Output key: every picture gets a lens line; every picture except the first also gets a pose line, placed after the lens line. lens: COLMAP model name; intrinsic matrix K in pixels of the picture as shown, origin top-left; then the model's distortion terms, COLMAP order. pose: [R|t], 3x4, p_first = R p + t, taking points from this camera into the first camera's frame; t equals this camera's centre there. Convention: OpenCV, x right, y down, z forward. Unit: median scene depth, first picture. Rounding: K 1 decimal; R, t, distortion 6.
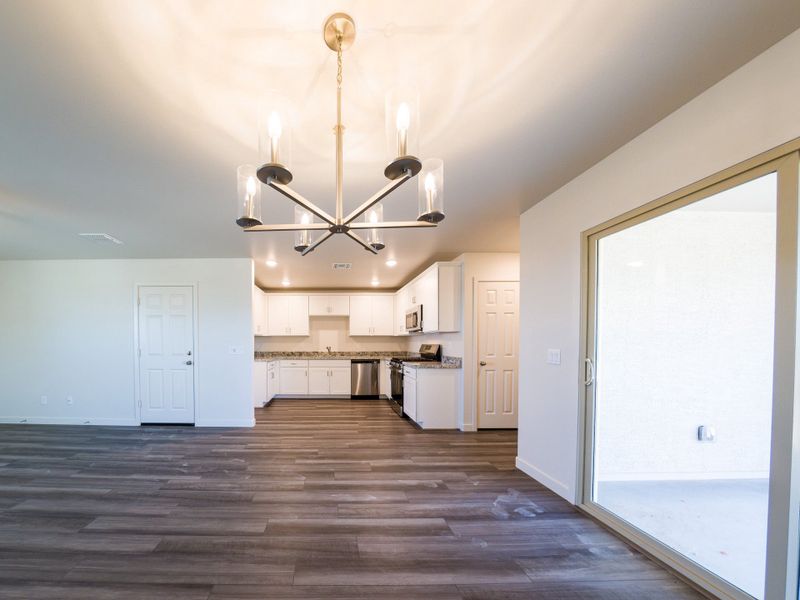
lens RADIAL K [[276.5, 0, 326.2], [0, 276.5, 347.3], [0, 0, 1]] dist [-0.021314, 0.000200]
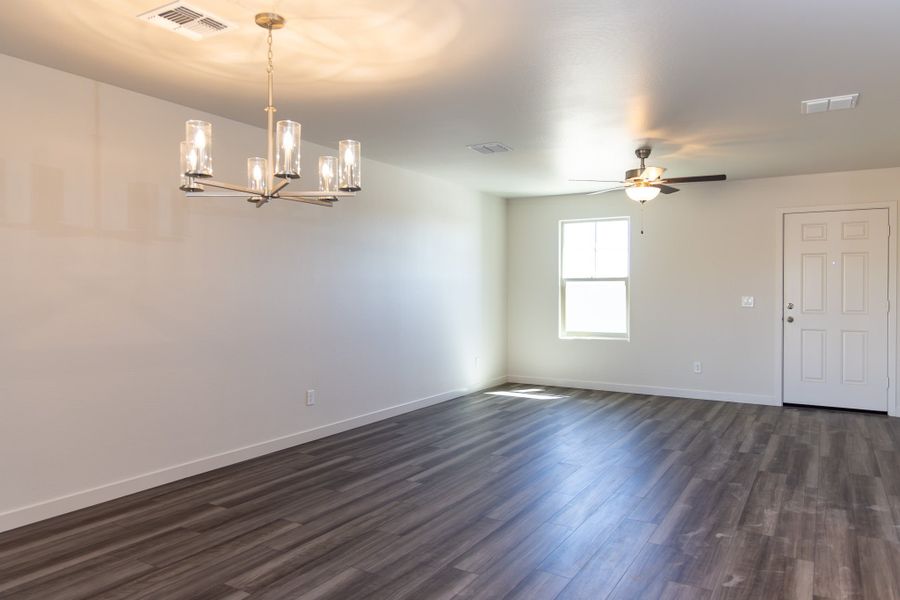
lens RADIAL K [[615.3, 0, 462.7], [0, 615.3, 292.6], [0, 0, 1]] dist [0.009339, 0.002273]
pose [[-0.502603, 0.005653, -0.864499, 0.712328], [-0.013373, 0.999808, 0.014312, -0.032442], [0.864414, 0.018754, -0.502431, 1.143500]]
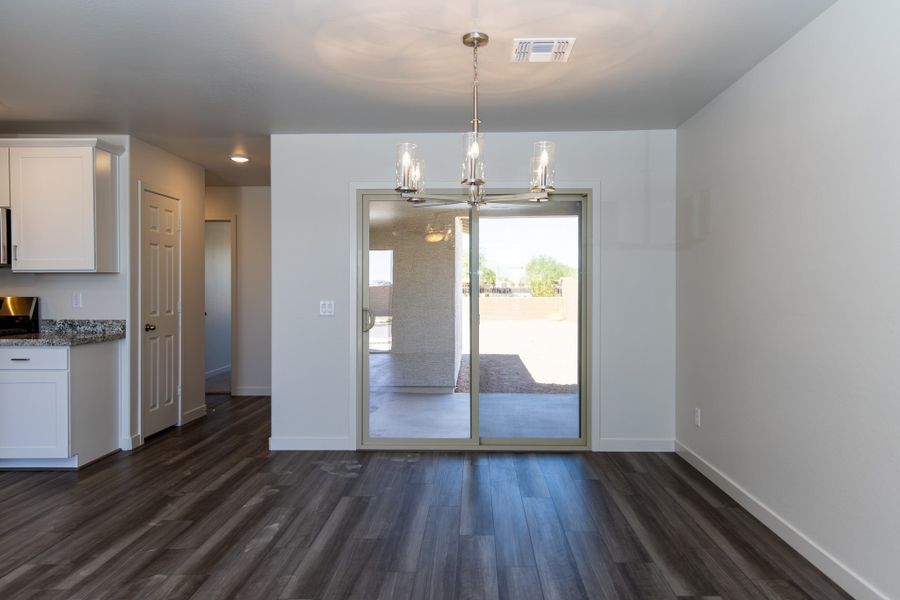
lens RADIAL K [[615.3, 0, 462.7], [0, 615.3, 292.6], [0, 0, 1]] dist [0.009339, 0.002273]
pose [[0.013584, -0.005310, 0.999894, -1.036609], [0.015949, 0.999860, 0.005093, -0.018135], [-0.999781, 0.015878, 0.013666, 0.396570]]
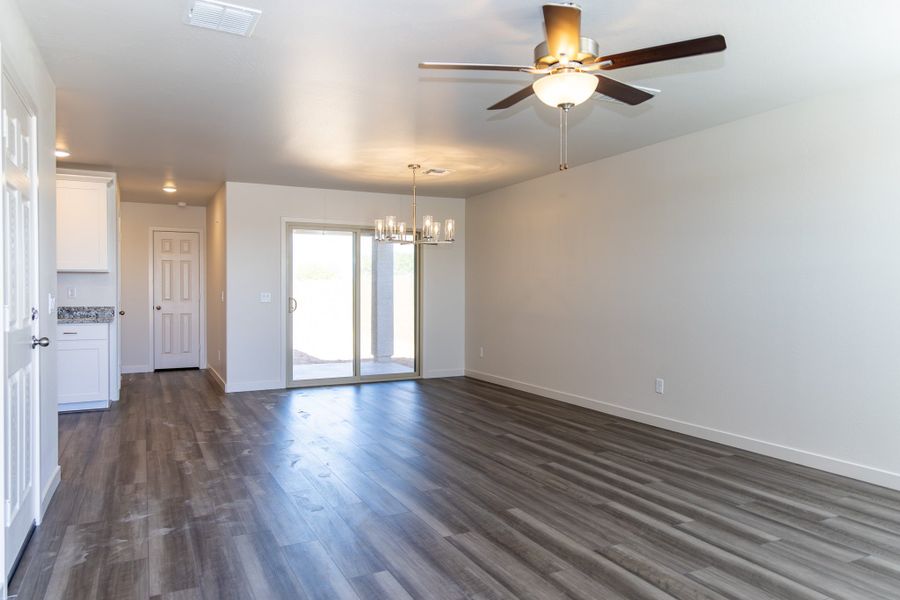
lens RADIAL K [[610.8, 0, 454.4], [0, 610.8, 297.7], [0, 0, 1]] dist [0.006229, 0.000639]
pose [[-0.459466, -0.008666, 0.888153, -2.022107], [0.012510, 0.999790, 0.016227, -0.004793], [-0.888107, 0.018566, -0.459262, 1.281251]]
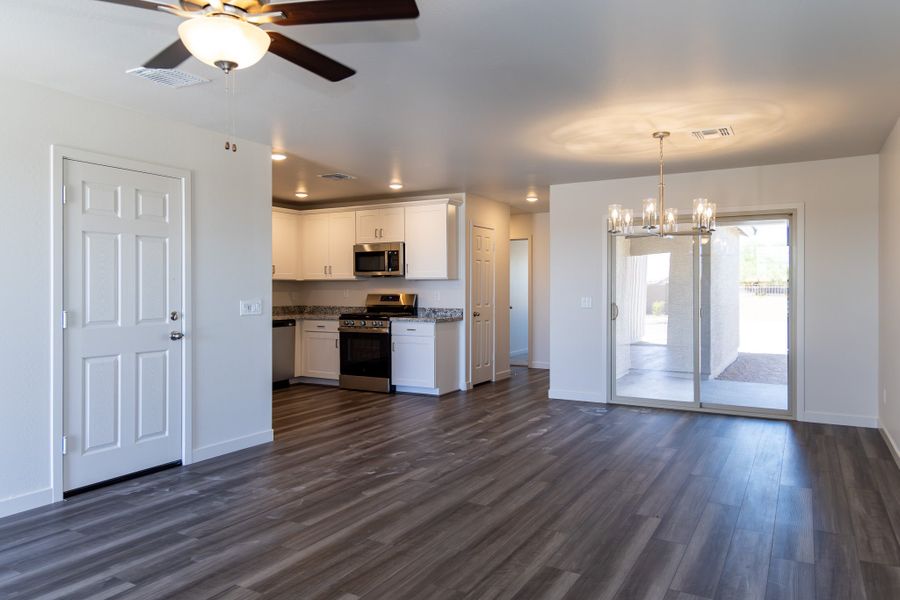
lens RADIAL K [[616.3, 0, 455.1], [0, 616.3, 290.1], [0, 0, 1]] dist [0.012067, 0.000063]
pose [[0.486178, -0.001606, 0.873858, -1.743045], [0.013425, 0.999894, -0.005632, -0.016112], [-0.873757, 0.014470, 0.486148, 0.057521]]
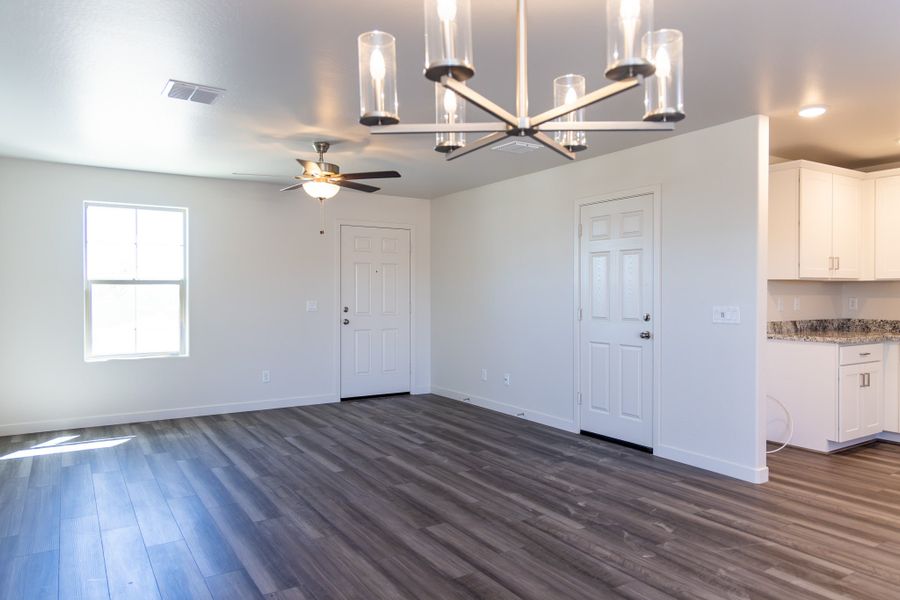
lens RADIAL K [[610.8, 0, 454.4], [0, 610.8, 297.7], [0, 0, 1]] dist [0.006229, 0.000639]
pose [[0.541593, 0.005881, -0.840621, 0.451310], [-0.012618, 0.999920, -0.001134, -0.016477], [0.840546, 0.011221, 0.541623, 0.037838]]
